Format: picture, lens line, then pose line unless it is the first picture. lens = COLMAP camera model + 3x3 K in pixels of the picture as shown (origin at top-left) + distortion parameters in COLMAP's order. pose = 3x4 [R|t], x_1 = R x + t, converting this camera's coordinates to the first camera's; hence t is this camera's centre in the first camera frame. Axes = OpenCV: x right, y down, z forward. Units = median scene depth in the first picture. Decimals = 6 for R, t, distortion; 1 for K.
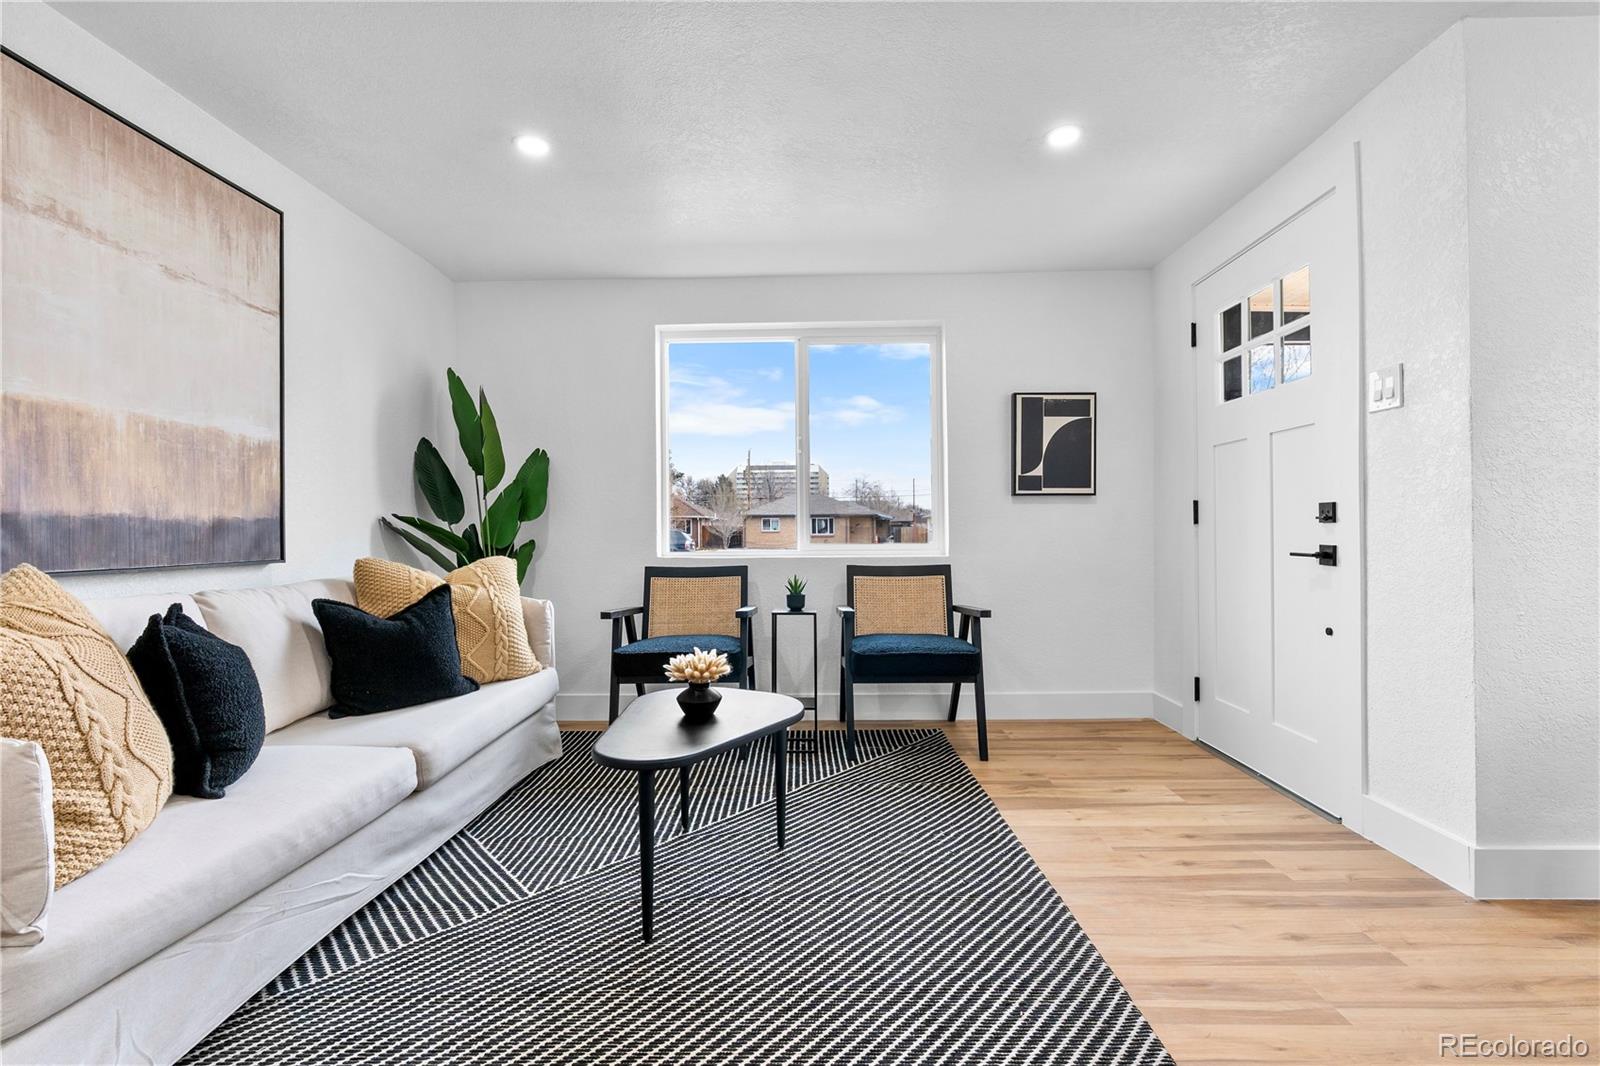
lens RADIAL K [[723.4, 0, 802.8], [0, 723.4, 532.4], [0, 0, 1]] dist [-0.015580, 0.005564]
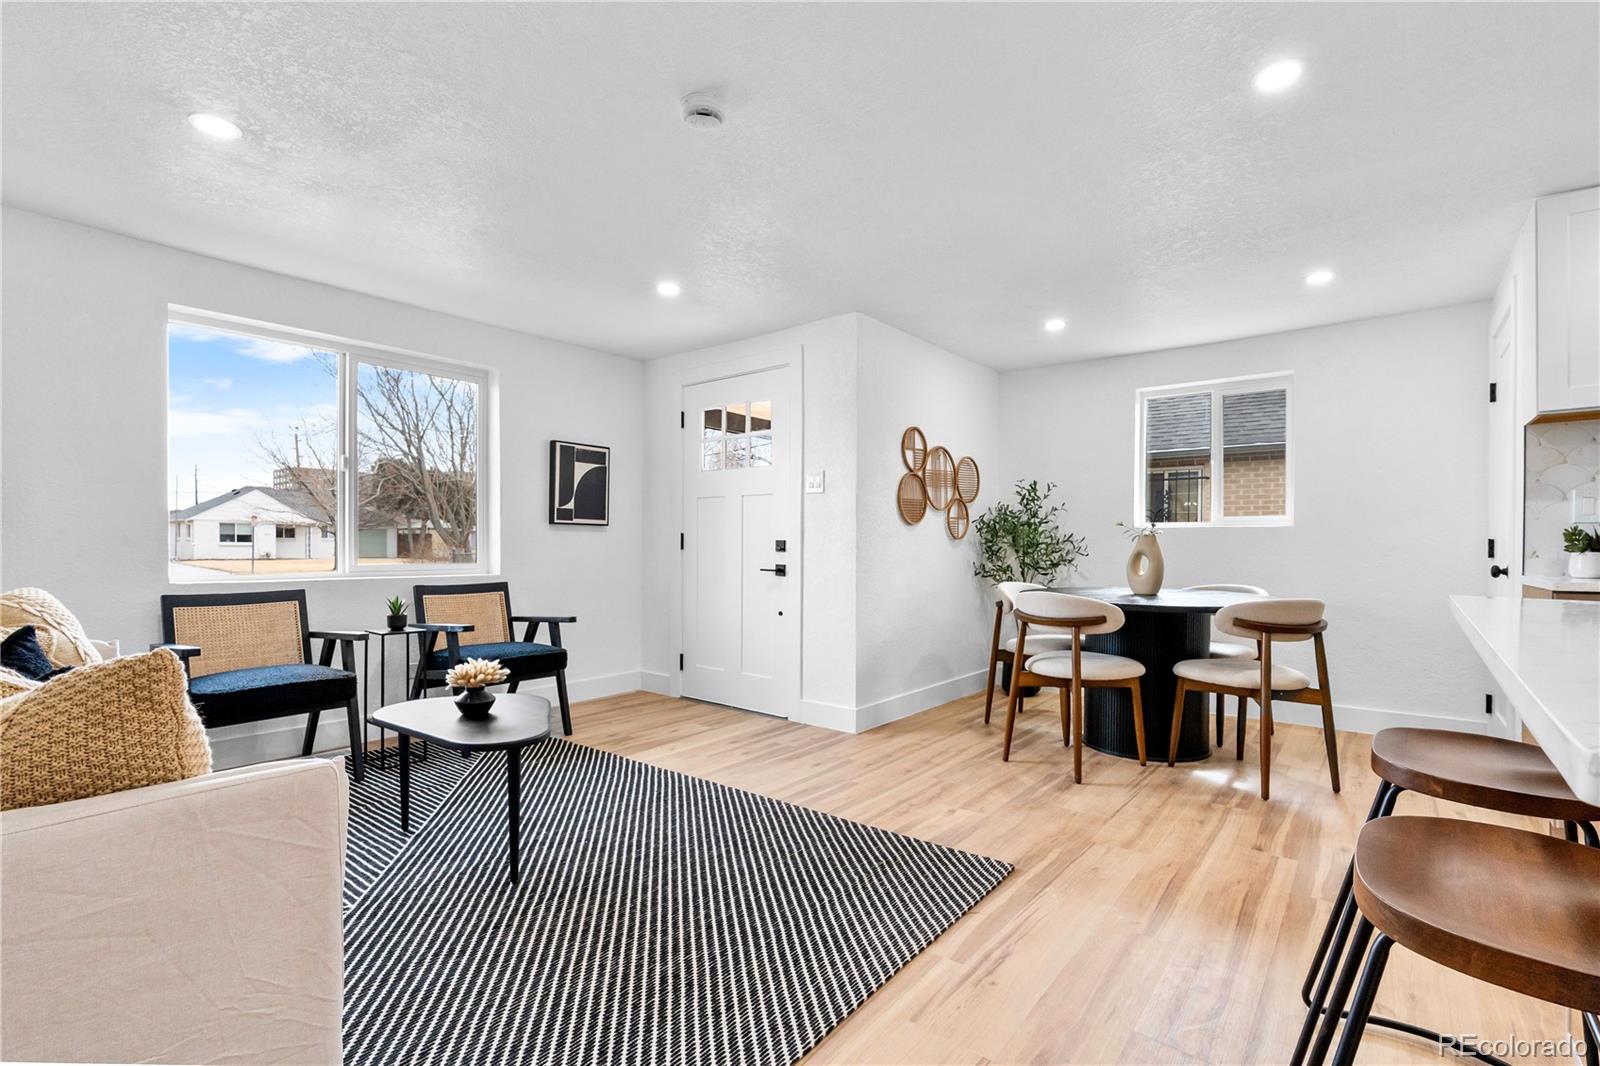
lens RADIAL K [[723.4, 0, 807.4], [0, 723.4, 547.0], [0, 0, 1]] dist [-0.015580, 0.005564]
pose [[0.605238, 0.009318, 0.795990, -0.694651], [-0.011150, 0.999933, -0.003227, -0.021474], [-0.795966, -0.006922, 0.605301, -0.136054]]
